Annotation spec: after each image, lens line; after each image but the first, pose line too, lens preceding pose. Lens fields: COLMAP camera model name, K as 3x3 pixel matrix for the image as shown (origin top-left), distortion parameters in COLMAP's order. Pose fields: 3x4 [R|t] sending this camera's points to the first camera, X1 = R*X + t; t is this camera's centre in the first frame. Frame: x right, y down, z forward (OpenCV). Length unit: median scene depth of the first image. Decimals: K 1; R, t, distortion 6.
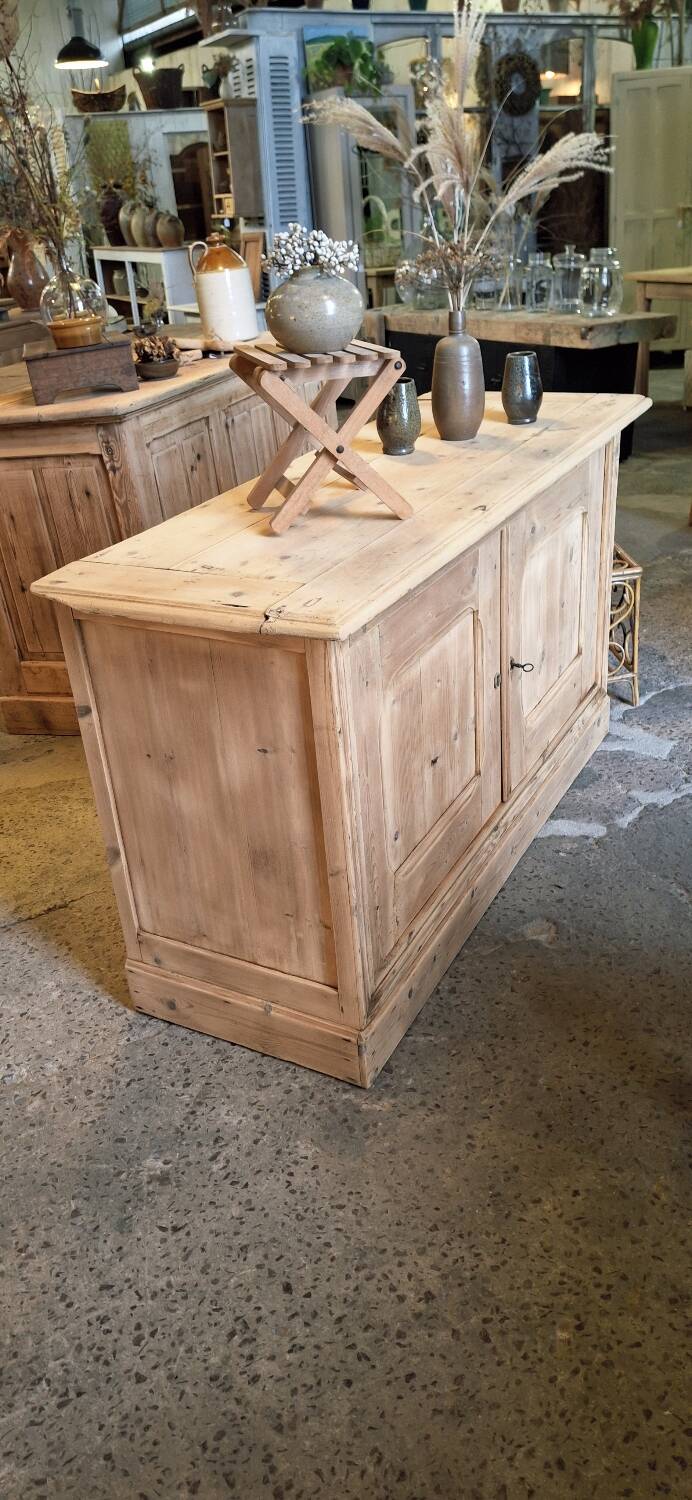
lens RADIAL K [[1098.3, 0, 344.0], [0, 1098.3, 746.3], [0, 0, 1]] dist [0.080003, -0.152008]
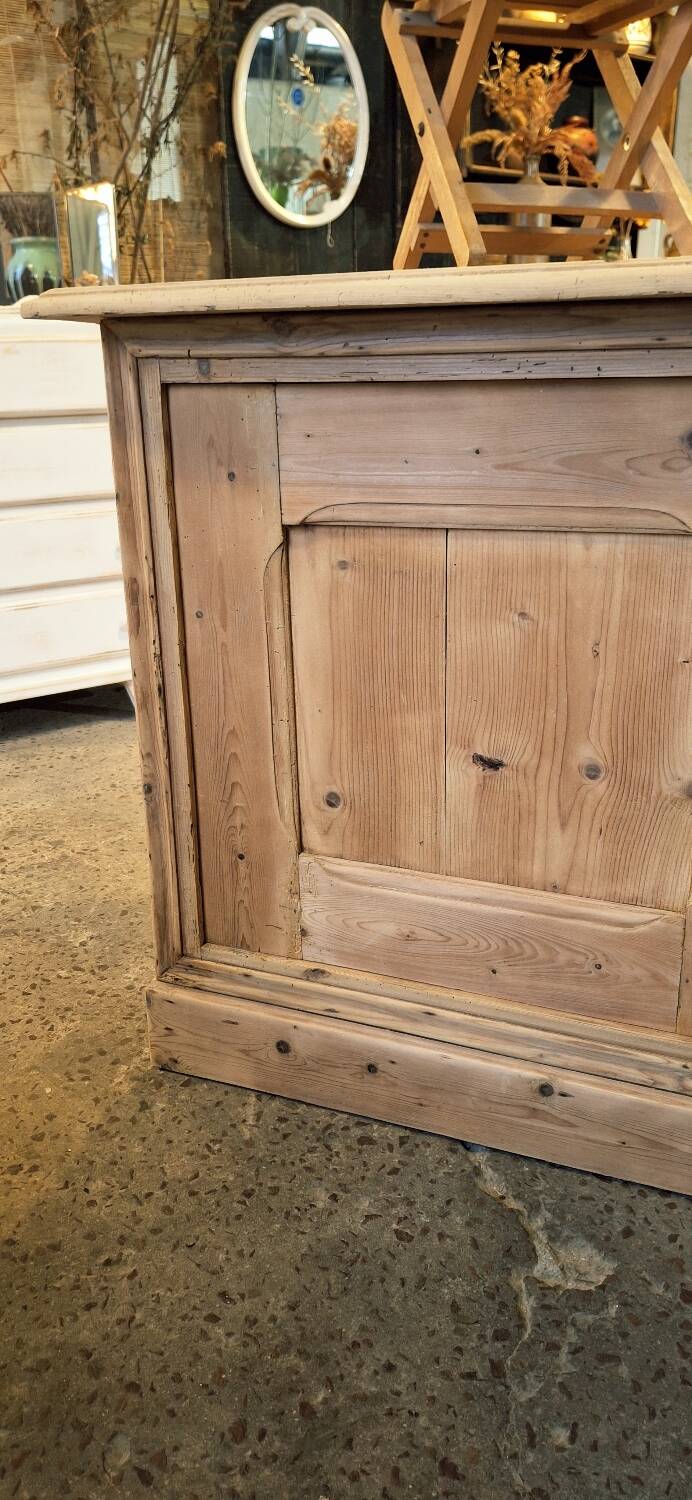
lens RADIAL K [[1098.3, 0, 343.4], [0, 1098.3, 739.4], [0, 0, 1]] dist [0.080003, -0.152008]
pose [[0.104384, 0.398290, -0.911301, 0.555163], [-0.445218, 0.838077, 0.315290, -0.132612], [0.889317, 0.372816, 0.264807, 0.784027]]
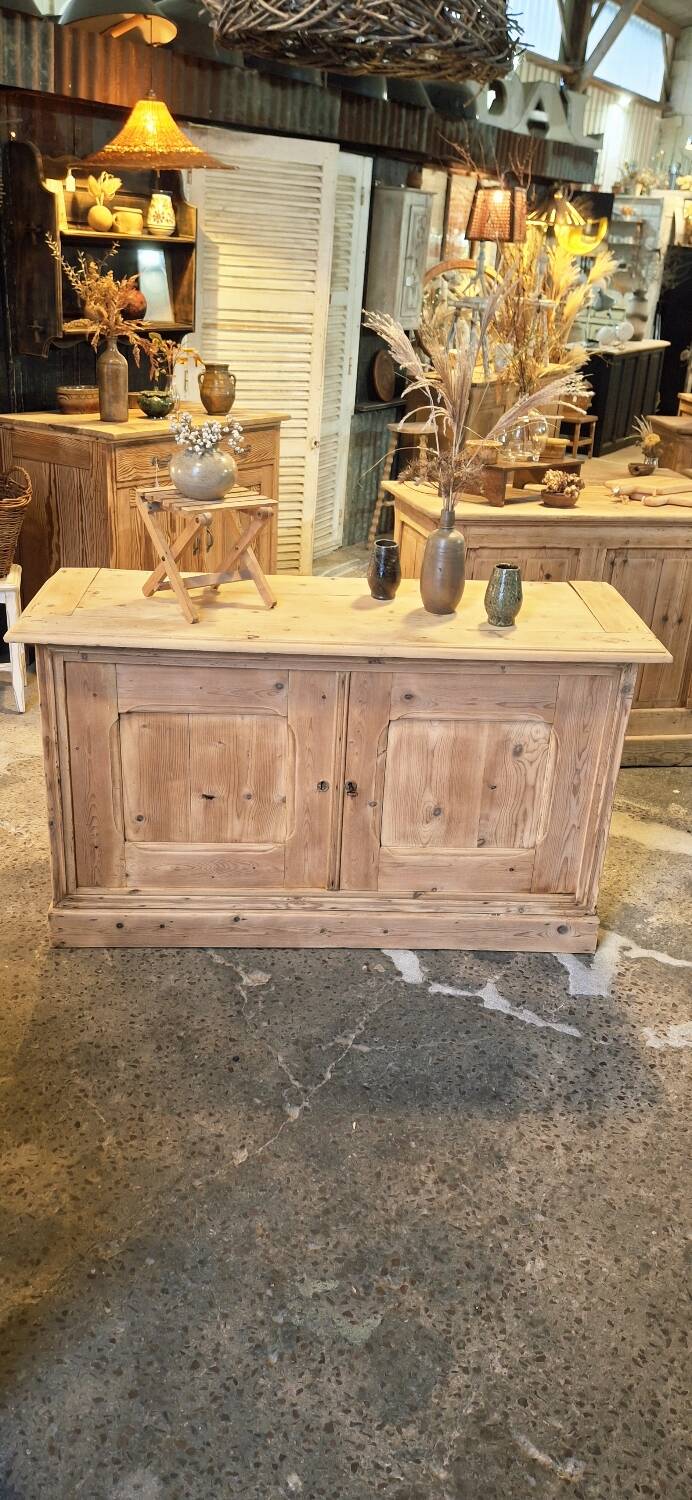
lens RADIAL K [[1098.3, 0, 347.2], [0, 1098.3, 740.3], [0, 0, 1]] dist [0.080003, -0.152008]
pose [[0.506011, 0.444221, -0.739338, 1.135136], [-0.471092, 0.860369, 0.194520, -0.389924], [0.722513, 0.249867, 0.644625, 0.229286]]
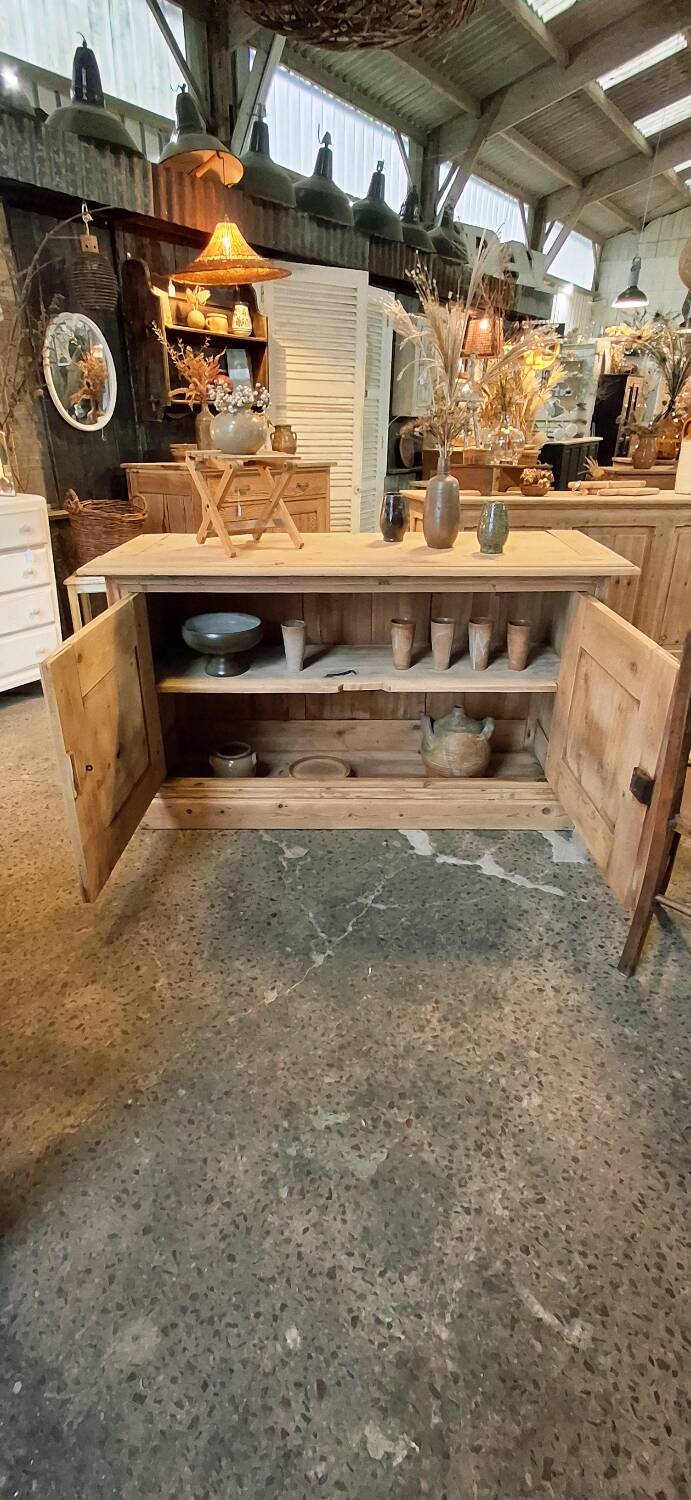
lens RADIAL K [[682.0, 0, 346.9], [0, 682.0, 739.7], [0, 0, 1]] dist [-0.006065, 0.006793]
pose [[0.460735, 0.451810, -0.763931, 0.958642], [-0.436544, 0.864778, 0.248170, -0.260771], [0.772756, 0.219149, 0.595669, 0.499613]]
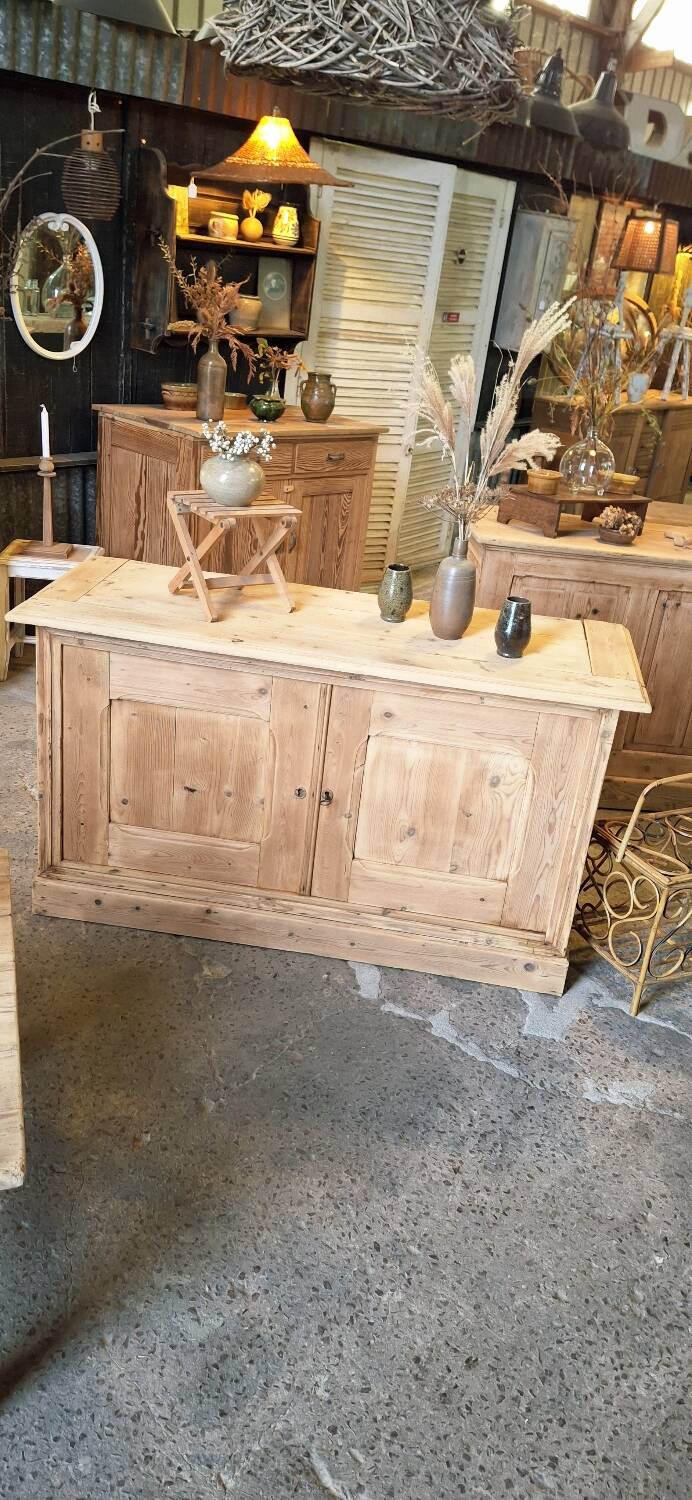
lens RADIAL K [[1098.3, 0, 363.9], [0, 1098.3, 715.3], [0, 0, 1]] dist [0.080003, -0.152008]
pose [[0.360413, 0.475682, -0.802390, 1.233602], [-0.544786, 0.805591, 0.232875, -0.506515], [0.757173, 0.353199, 0.549490, 0.361186]]
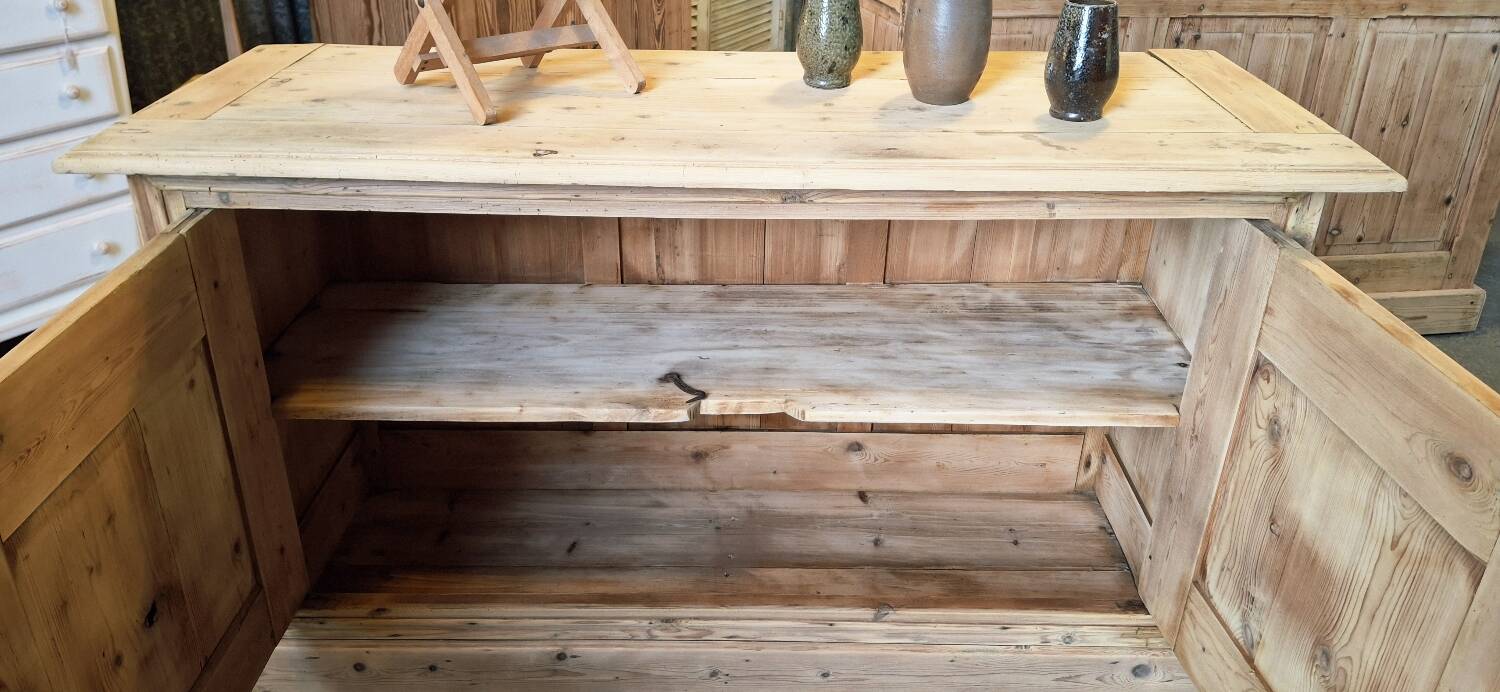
lens RADIAL K [[1098.3, 0, 748.7], [0, 1098.3, 332.4], [0, 0, 1]] dist [0.080003, -0.152008]
pose [[0.471838, 0.475438, -0.742515, 0.675808], [-0.449536, 0.854194, 0.261285, -0.325702], [0.758477, 0.210503, 0.616767, 0.647104]]
